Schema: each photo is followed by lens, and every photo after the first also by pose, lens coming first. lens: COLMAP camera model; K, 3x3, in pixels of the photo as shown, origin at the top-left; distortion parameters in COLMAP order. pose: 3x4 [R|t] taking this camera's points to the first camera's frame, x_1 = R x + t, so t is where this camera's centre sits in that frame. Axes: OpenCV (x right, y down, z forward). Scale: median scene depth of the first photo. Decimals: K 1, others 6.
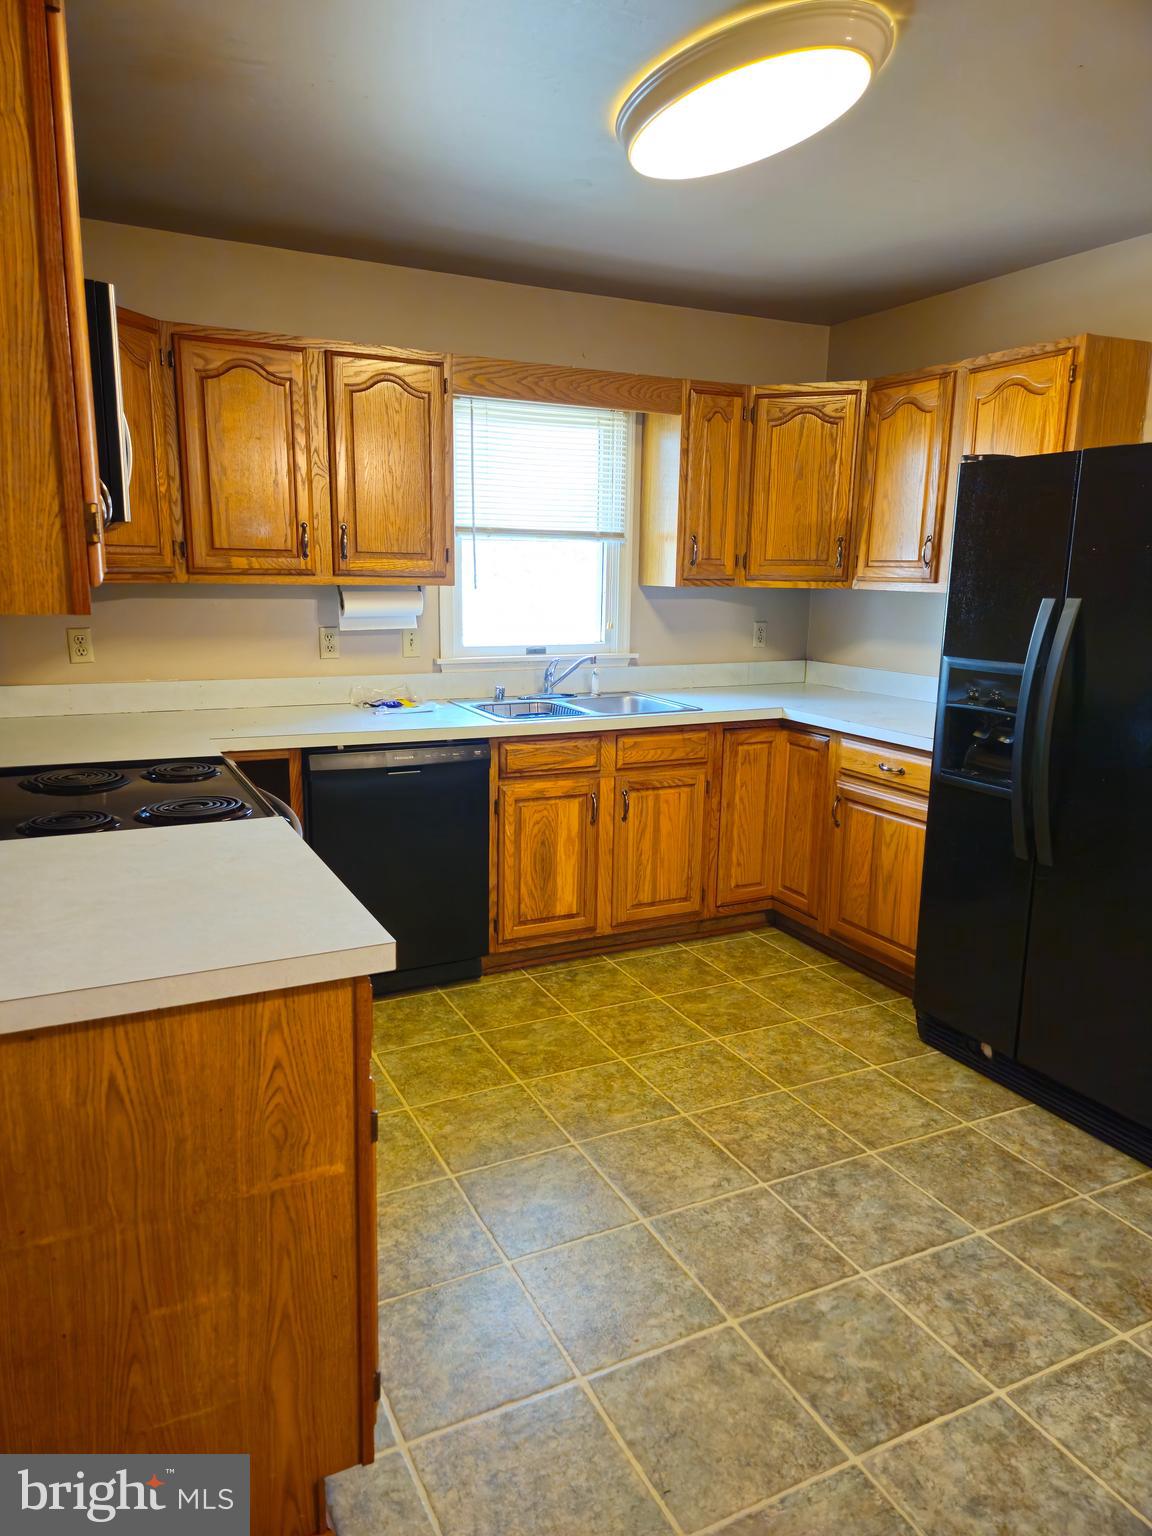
lens RADIAL K [[1024.2, 0, 561.1], [0, 1024.2, 765.9], [0, 0, 1]] dist [0.063616, -0.045924]
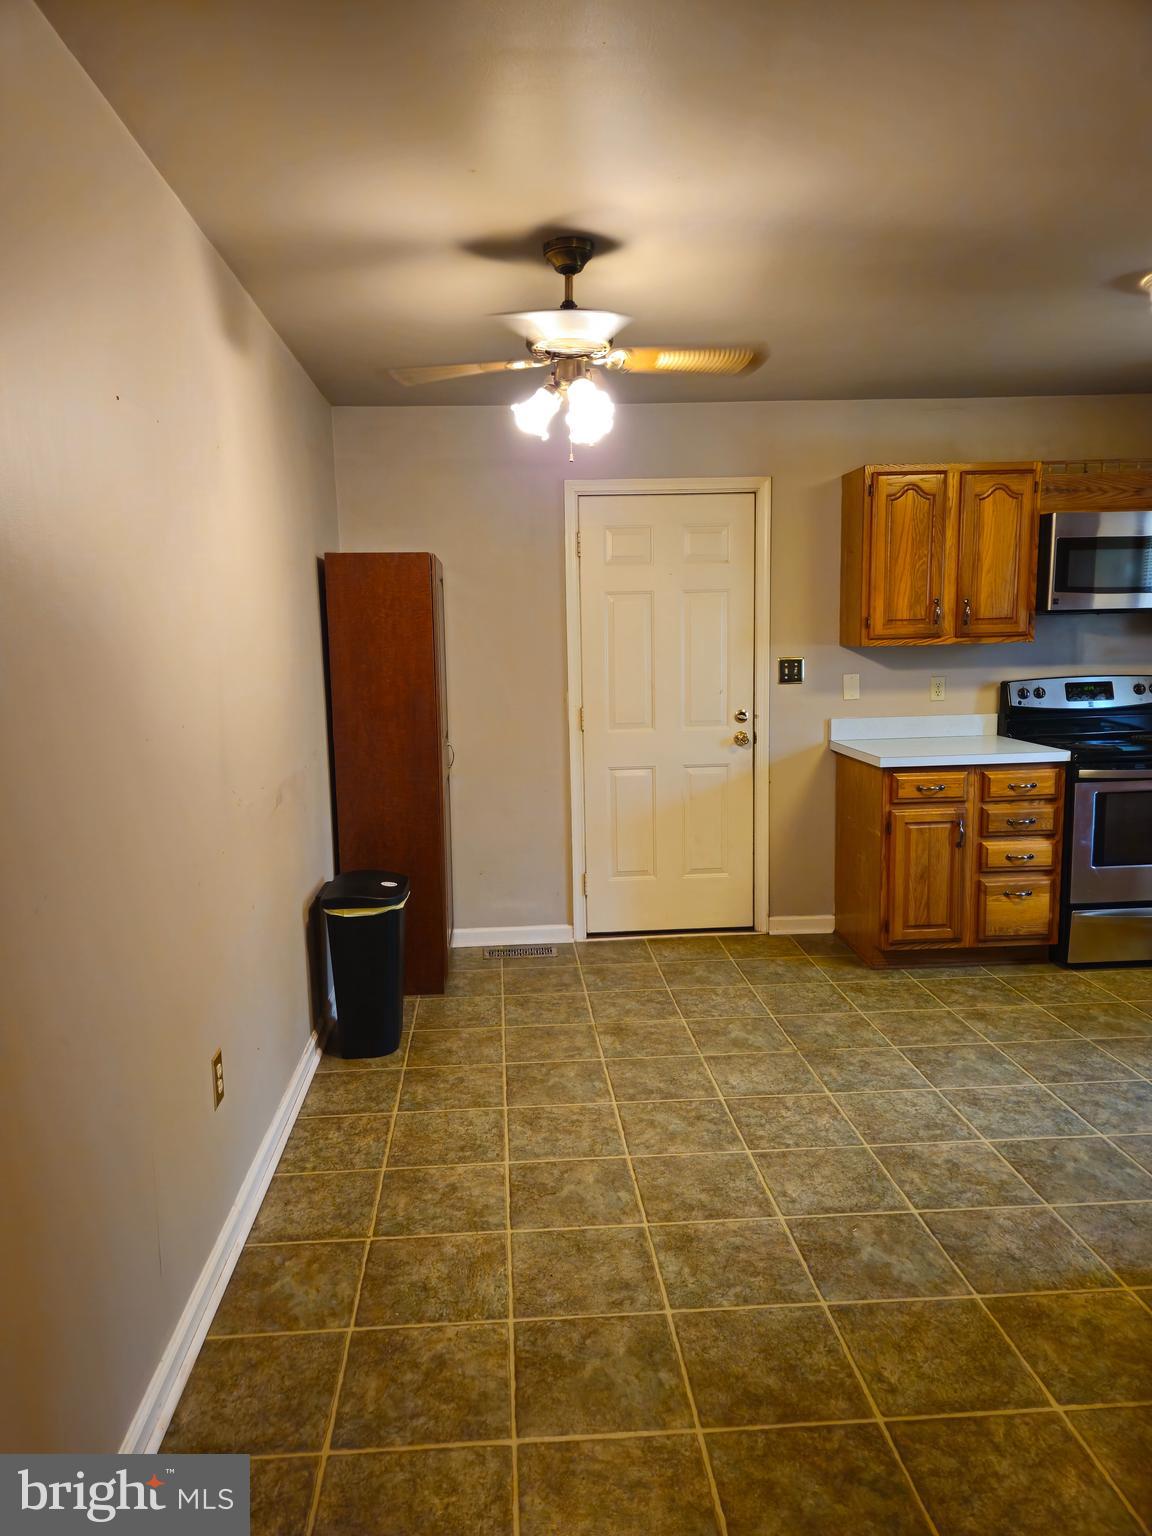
lens RADIAL K [[1024.2, 0, 560.4], [0, 1024.2, 763.6], [0, 0, 1]] dist [0.063616, -0.045924]
pose [[-0.380440, 0.112346, -0.917956, 1.009134], [-0.159099, 0.969844, 0.184634, -0.156656], [0.911017, 0.216288, -0.351094, 0.827979]]
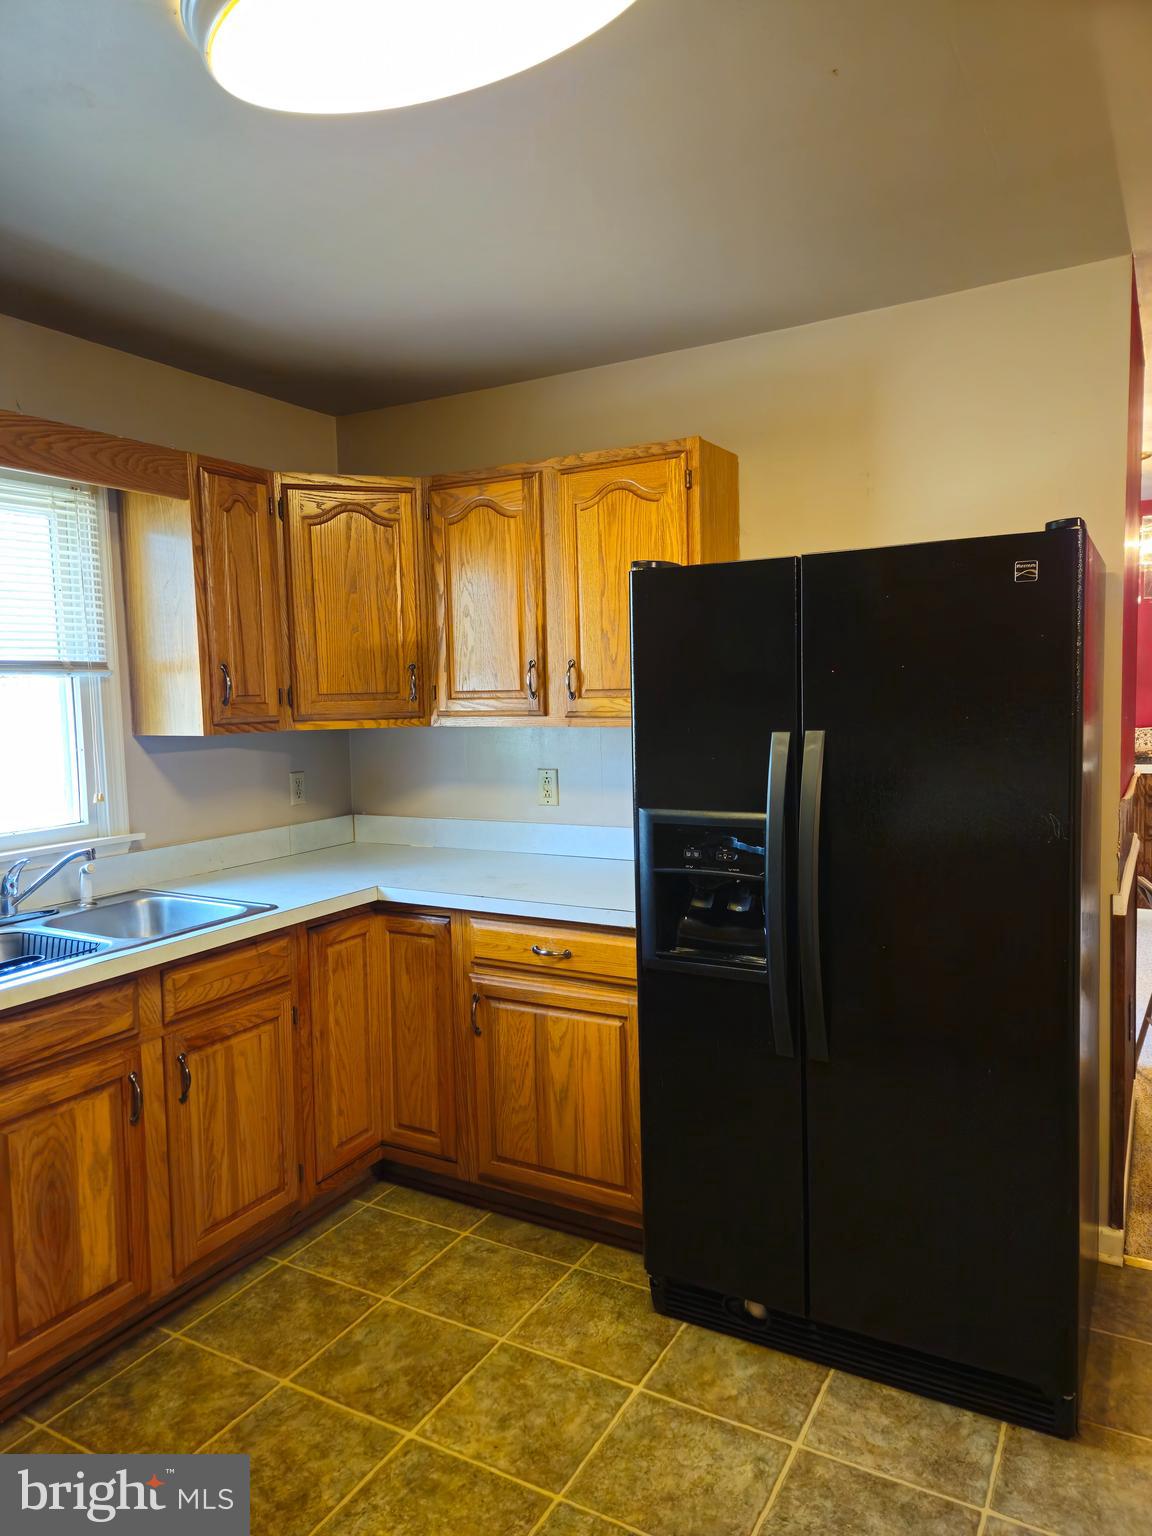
lens RADIAL K [[1024.2, 0, 572.6], [0, 1024.2, 766.0], [0, 0, 1]] dist [0.063616, -0.045924]
pose [[0.825204, -0.076750, 0.559597, -0.088644], [0.143939, 0.986591, -0.076945, -0.072321], [-0.546187, 0.144044, 0.825185, 0.321438]]
